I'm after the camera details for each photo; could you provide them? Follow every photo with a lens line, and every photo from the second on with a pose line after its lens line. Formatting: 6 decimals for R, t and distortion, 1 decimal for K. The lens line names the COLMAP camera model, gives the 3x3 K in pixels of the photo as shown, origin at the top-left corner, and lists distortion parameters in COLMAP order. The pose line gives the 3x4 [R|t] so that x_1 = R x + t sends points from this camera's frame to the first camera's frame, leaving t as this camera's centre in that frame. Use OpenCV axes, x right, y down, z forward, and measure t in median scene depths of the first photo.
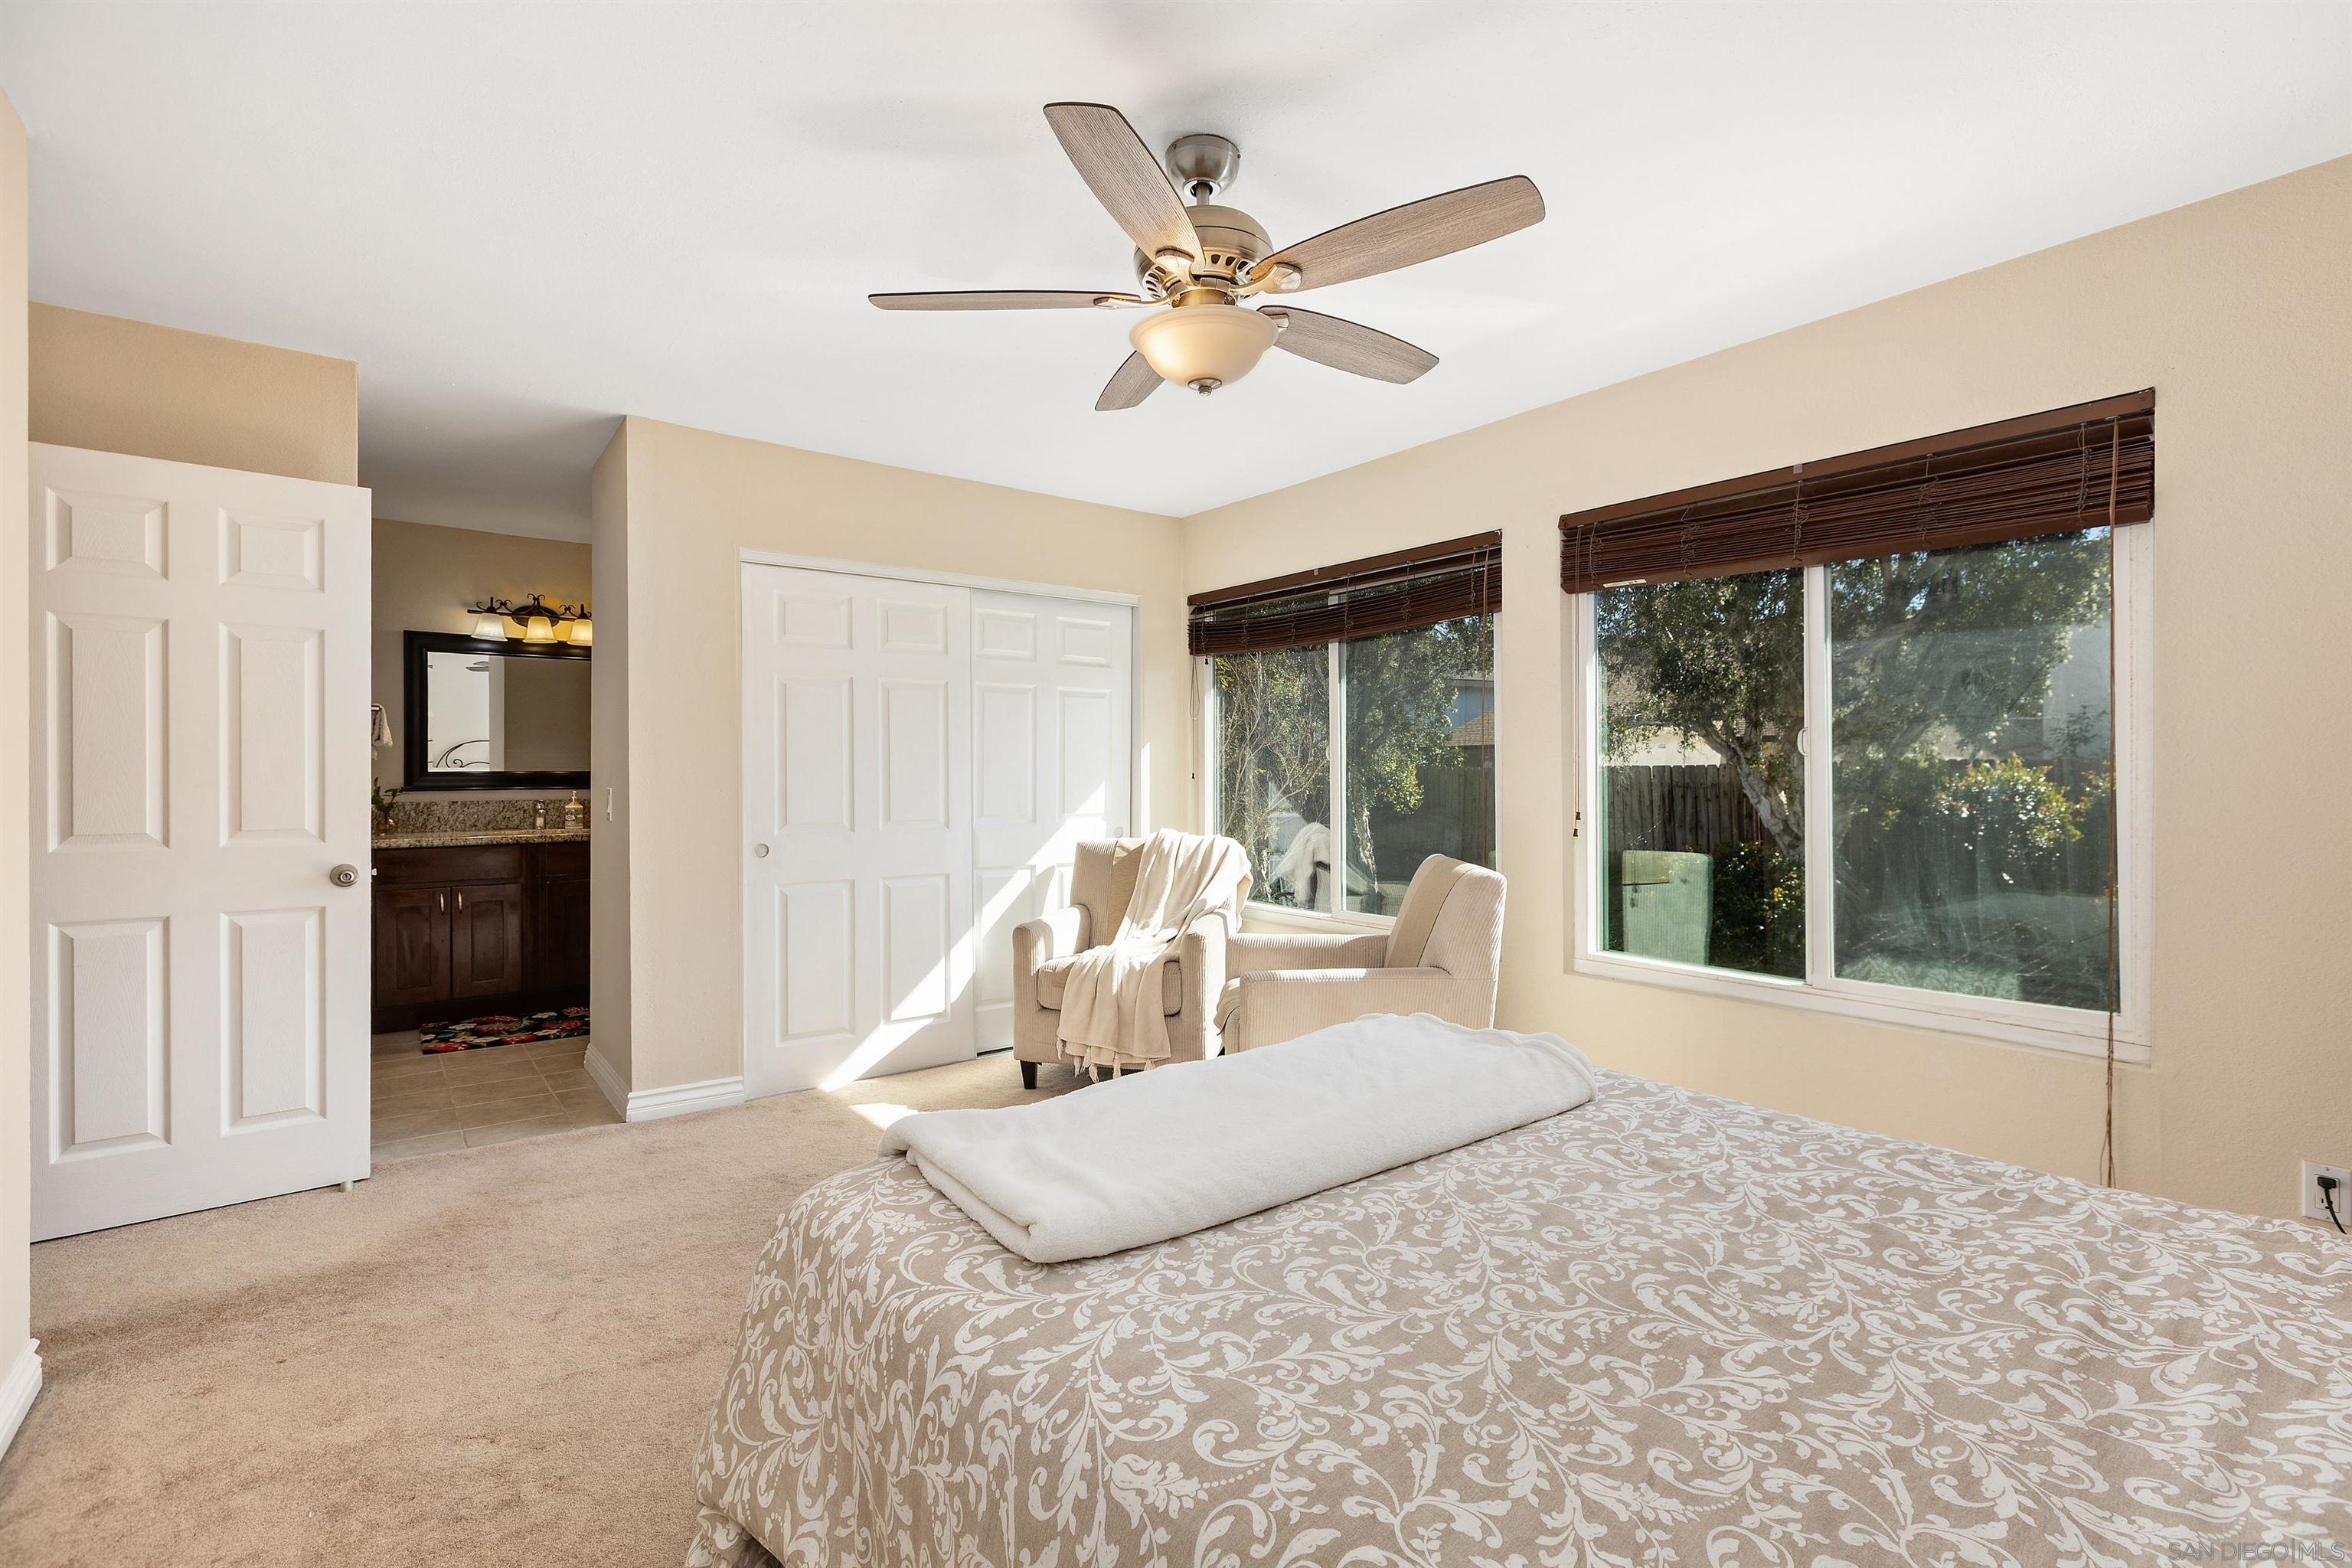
lens RADIAL K [[1078.9, 0, 1181.2], [0, 1078.9, 776.8], [0, 0, 1]] dist [0.001302, -0.000600]
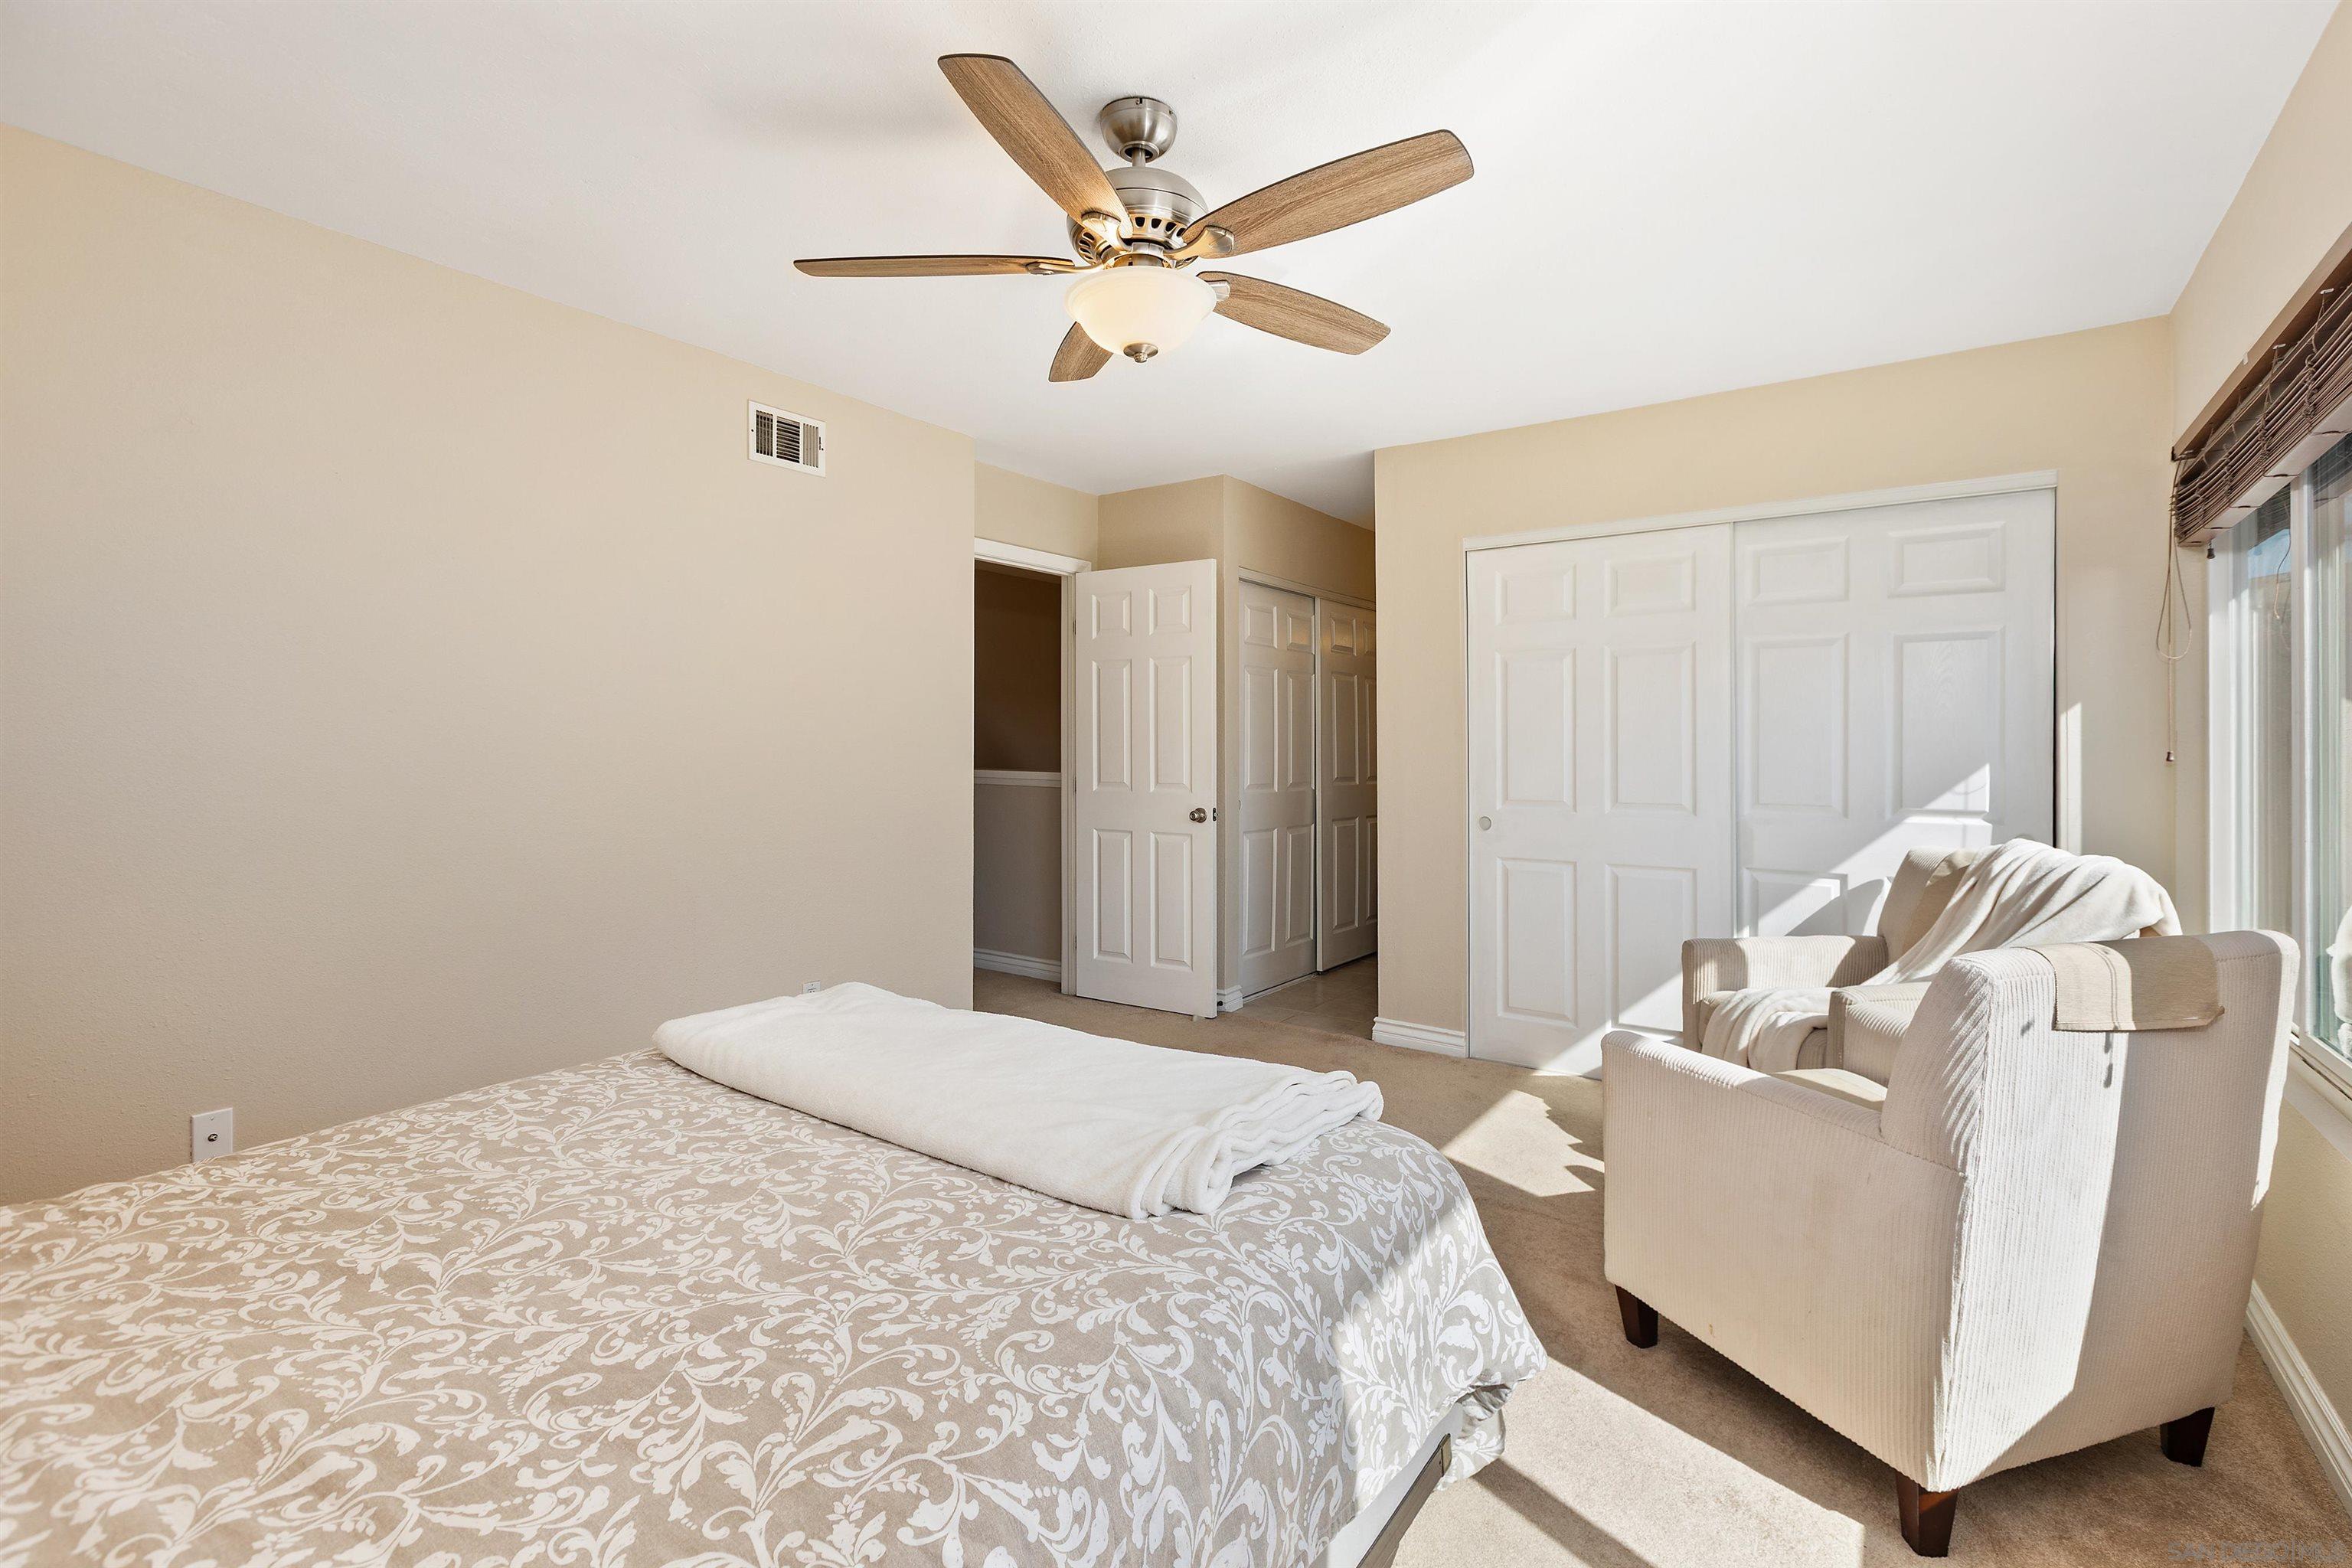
lens RADIAL K [[1078.9, 0, 1170.4], [0, 1078.9, 748.8], [0, 0, 1]] dist [0.001302, -0.000600]
pose [[0.278767, 0.001699, -0.960357, 1.180998], [-0.005807, 0.999983, 0.000083, -0.004996], [0.960341, 0.005554, 0.278772, 0.925110]]
